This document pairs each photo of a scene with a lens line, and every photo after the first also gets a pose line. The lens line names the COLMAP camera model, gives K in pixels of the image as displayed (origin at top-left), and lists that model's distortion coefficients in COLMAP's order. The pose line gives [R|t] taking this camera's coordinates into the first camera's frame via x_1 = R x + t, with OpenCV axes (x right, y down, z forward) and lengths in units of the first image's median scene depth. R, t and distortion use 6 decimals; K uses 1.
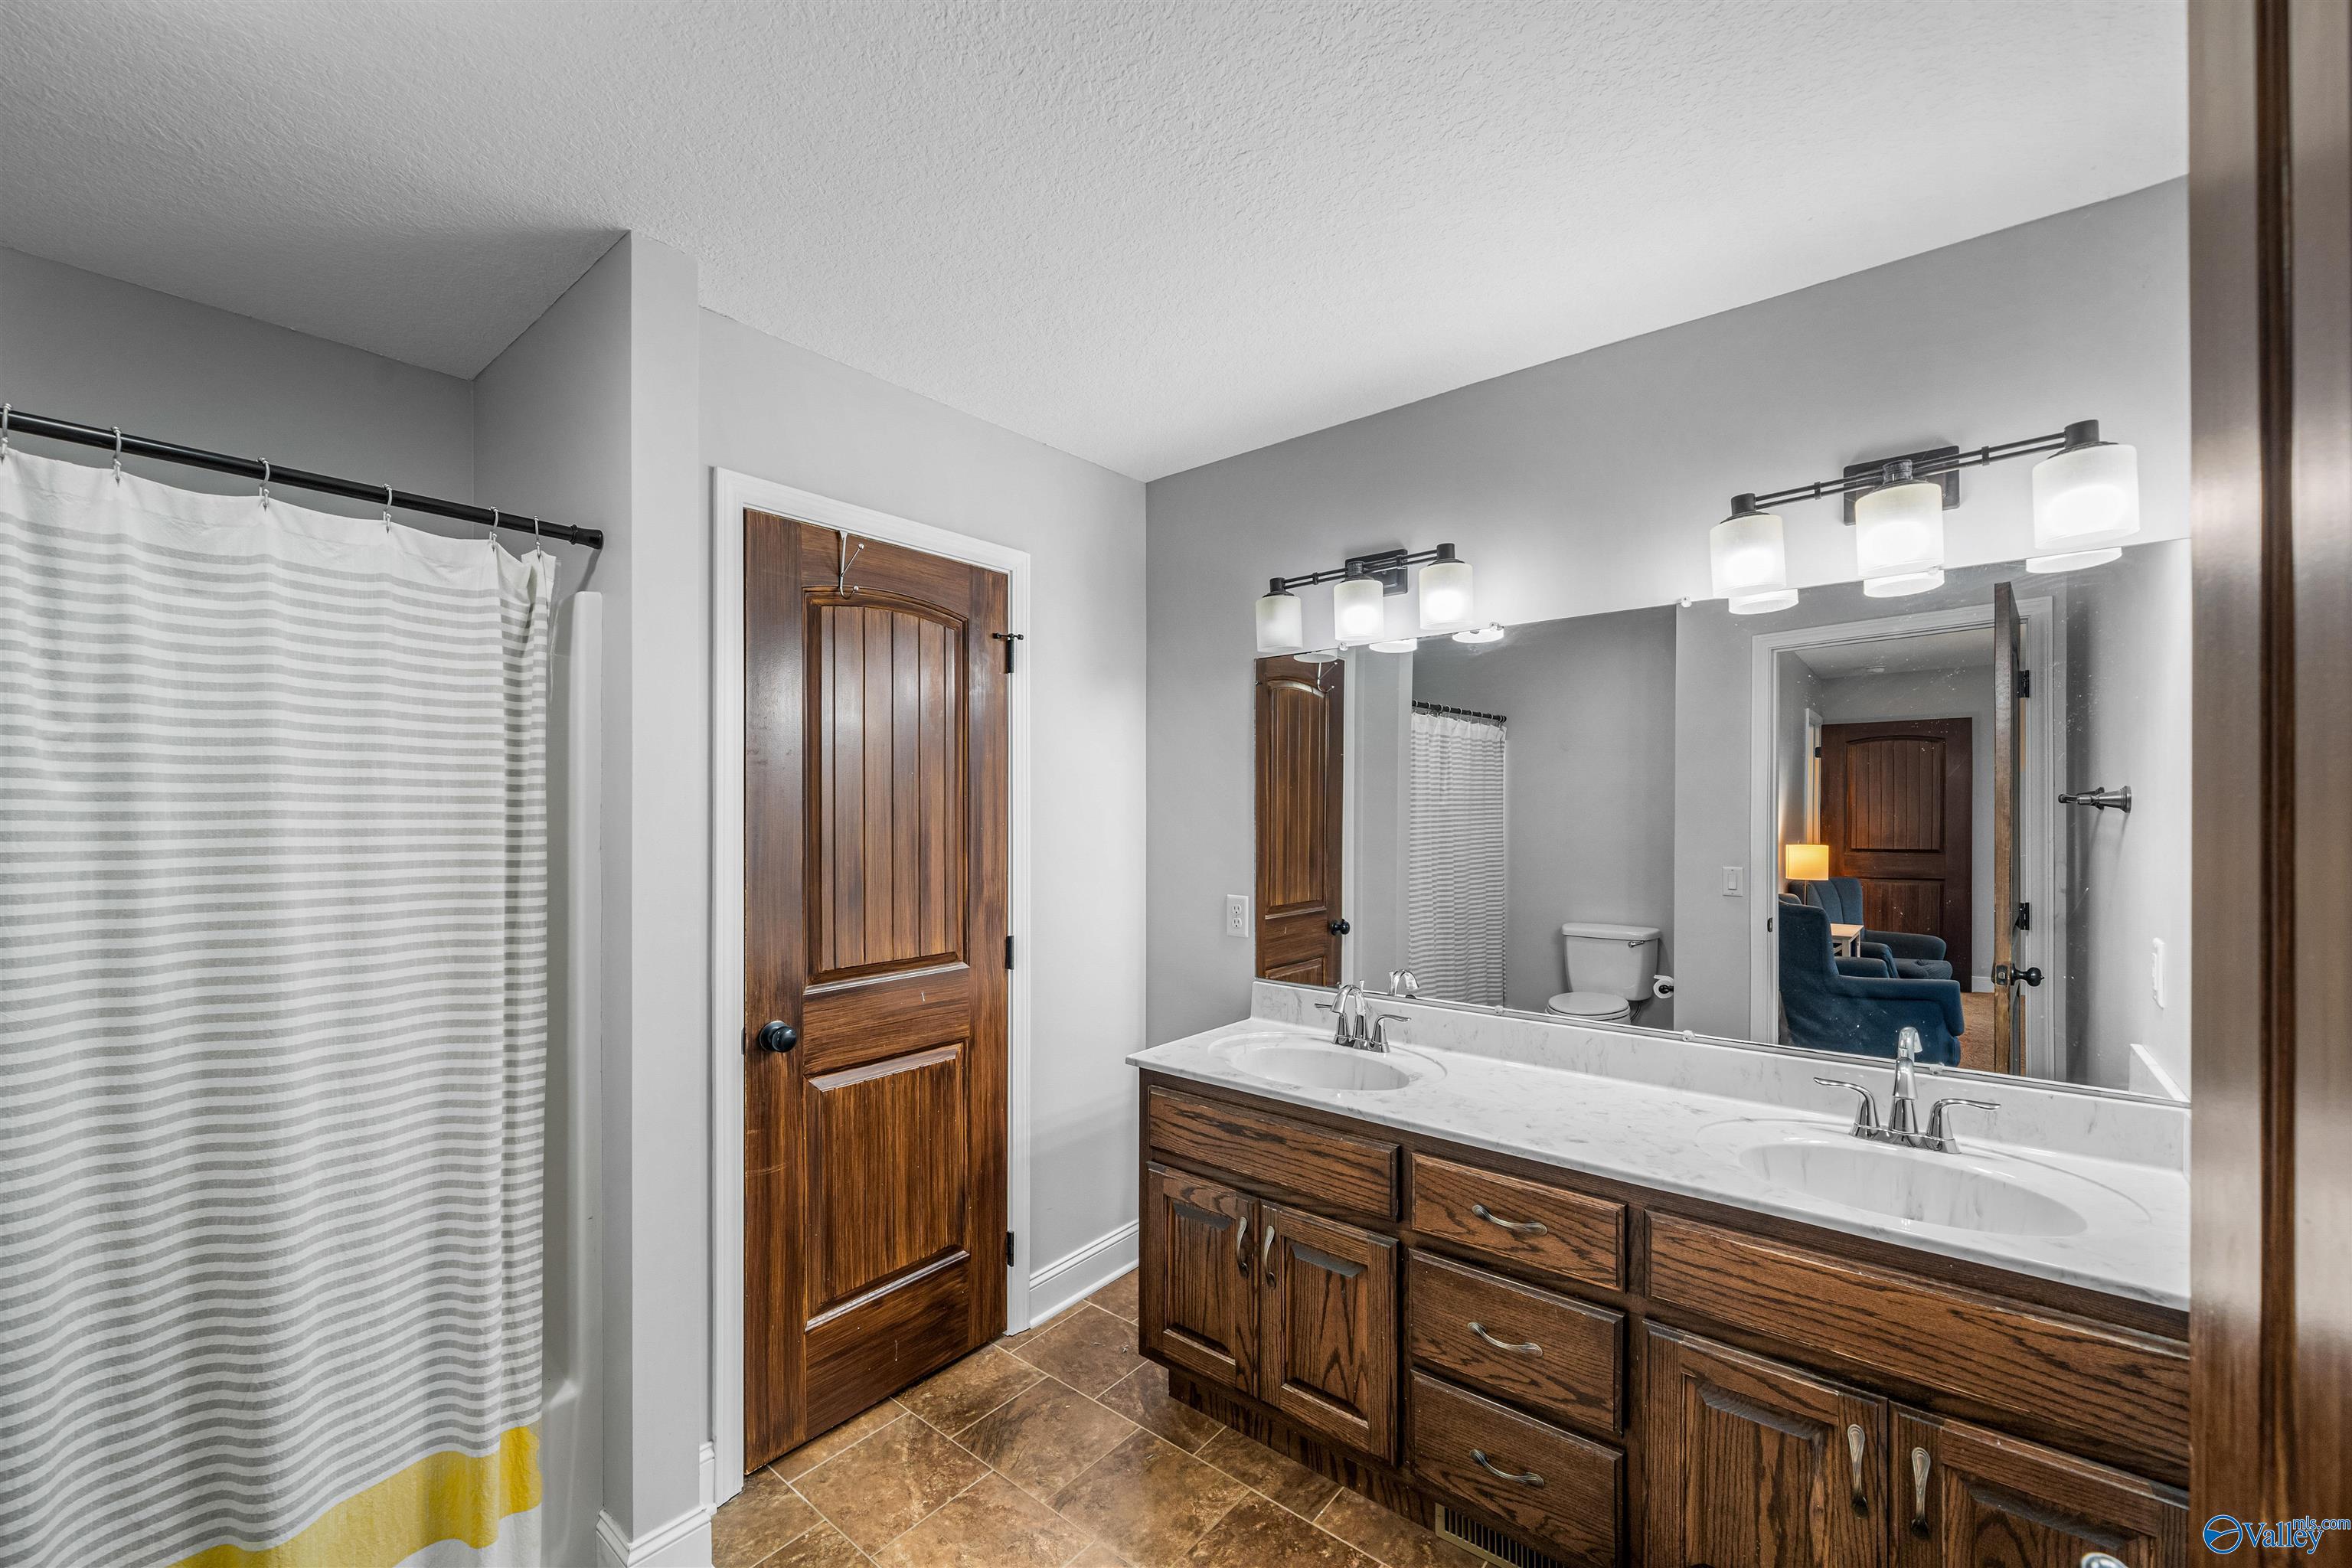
lens RADIAL K [[944.2, 0, 1163.2], [0, 944.2, 804.5], [0, 0, 1]] dist [0.000705, 0.000514]
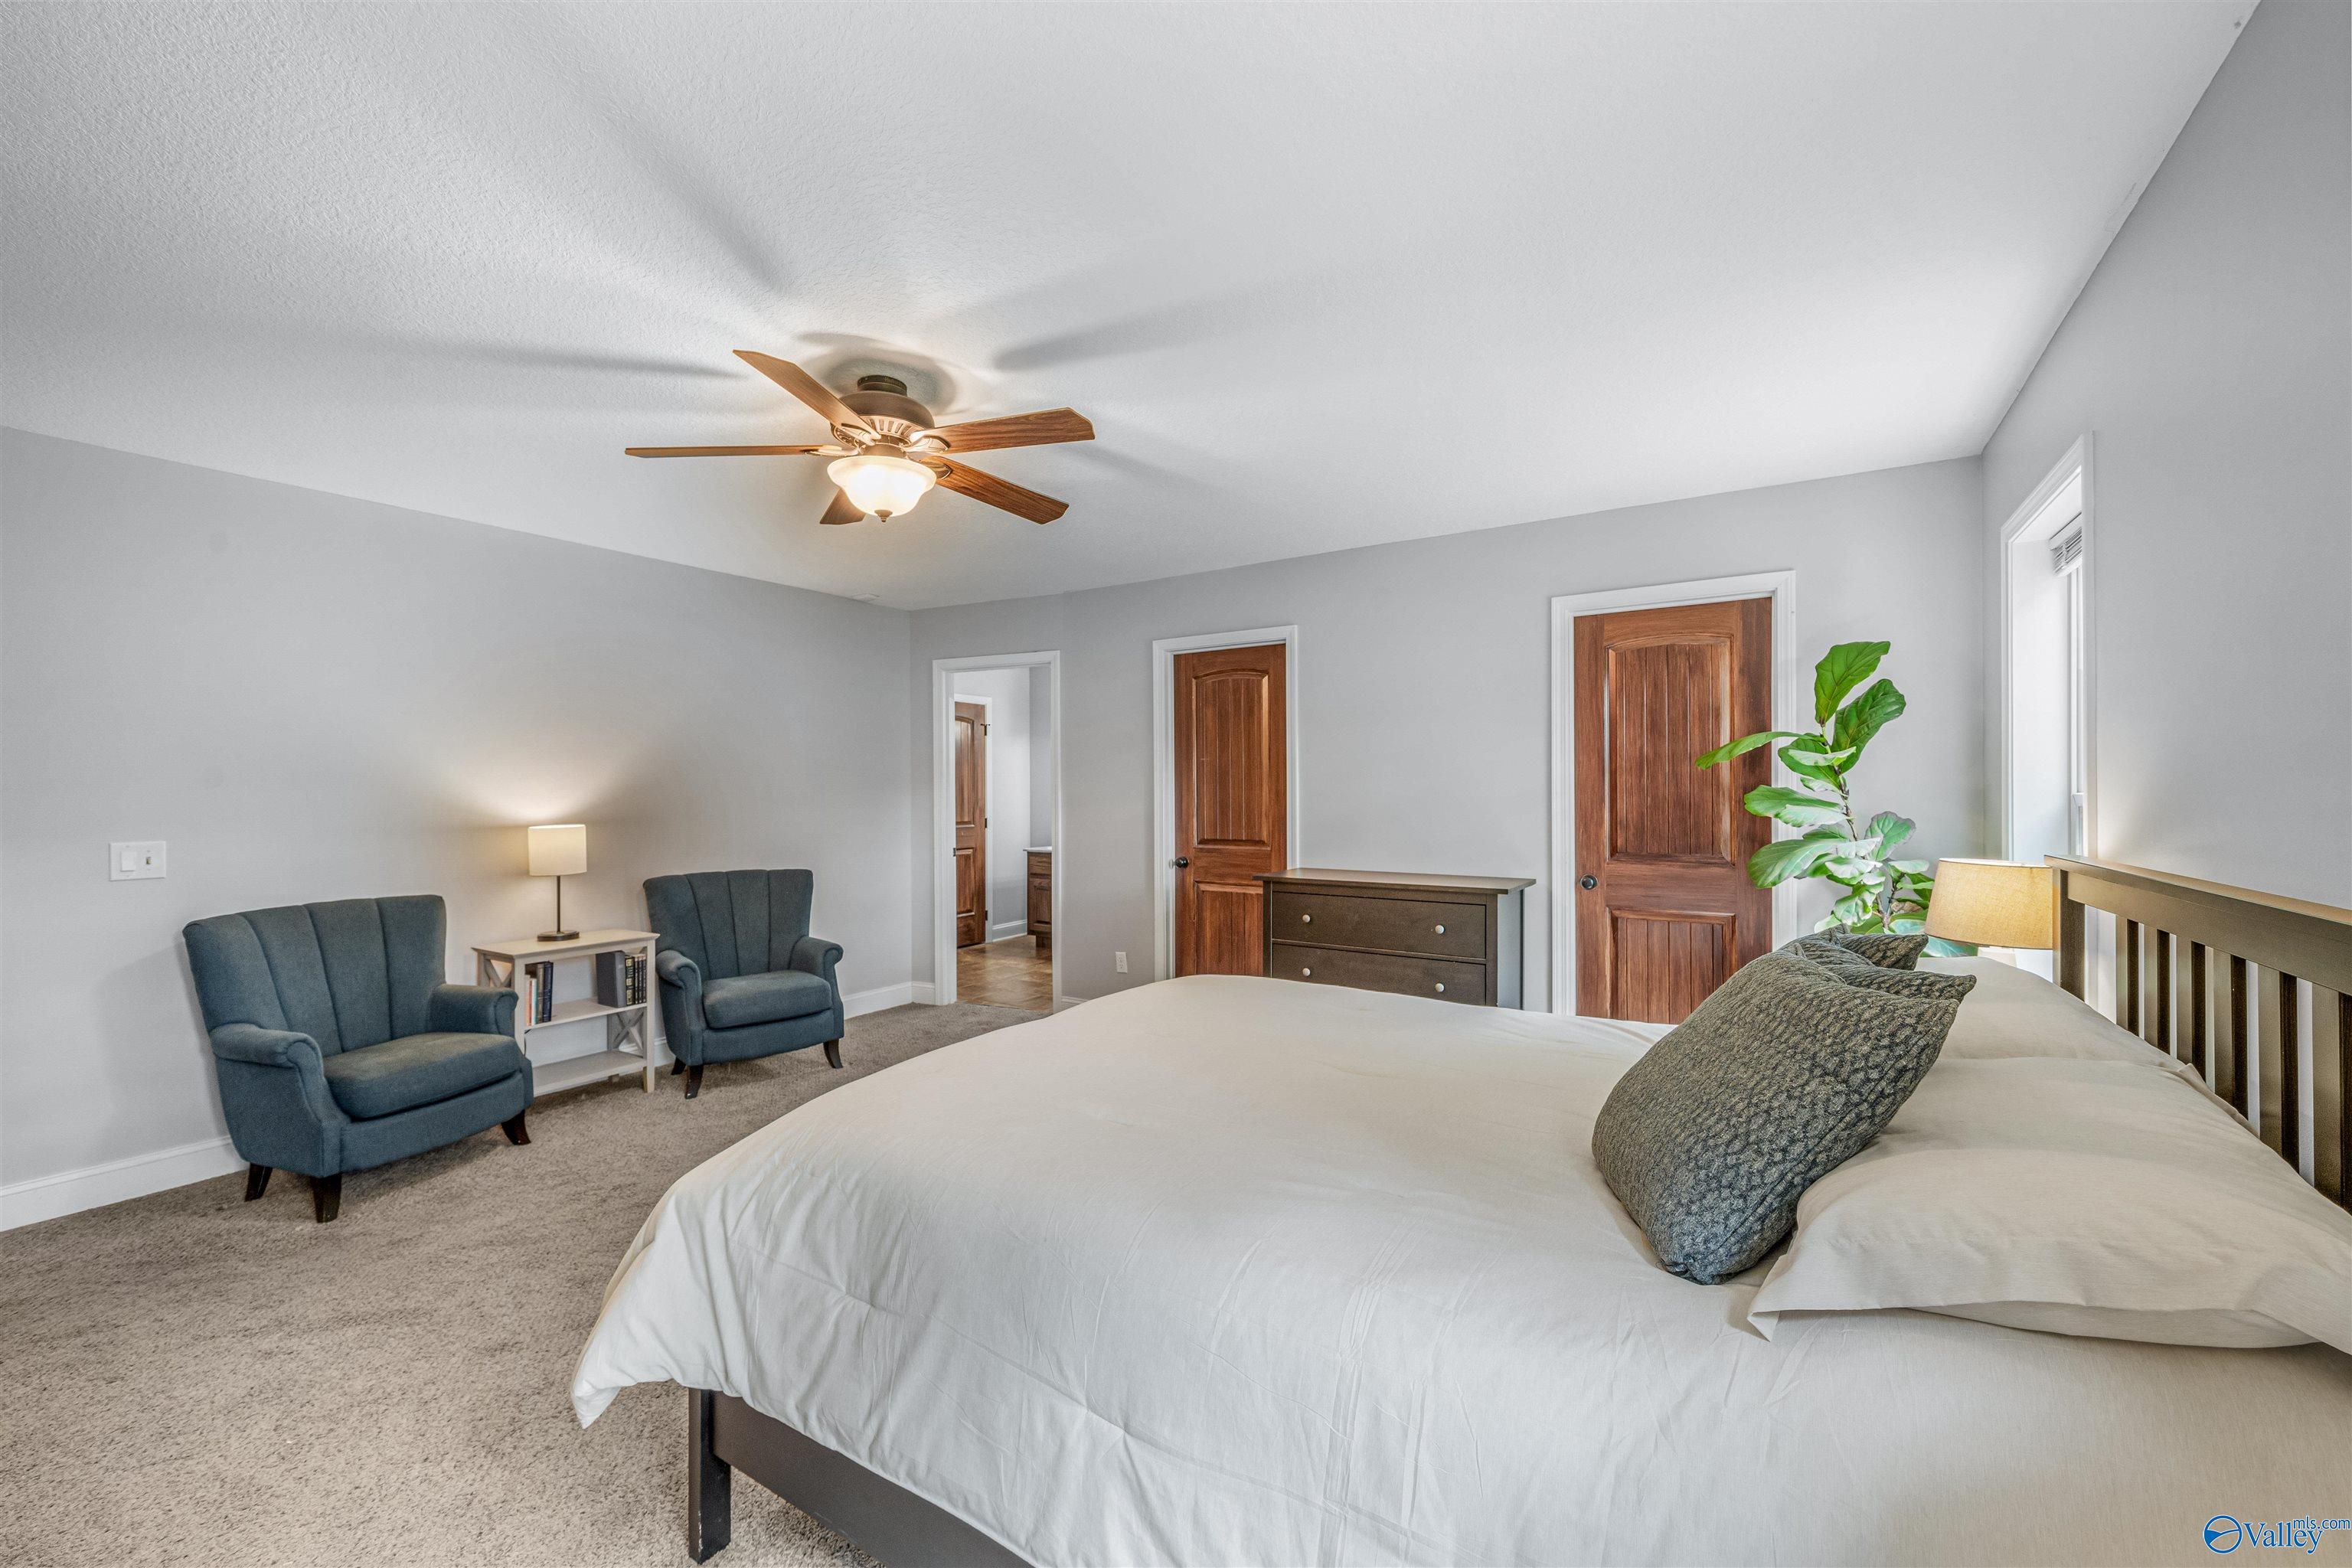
lens RADIAL K [[944.2, 0, 1184.8], [0, 944.2, 790.9], [0, 0, 1]] dist [0.000705, 0.000514]
pose [[0.992250, -0.002466, 0.124236, 0.109832], [0.002532, 0.999997, -0.000371, 0.048588], [-0.124235, 0.000683, 0.992253, -2.281438]]
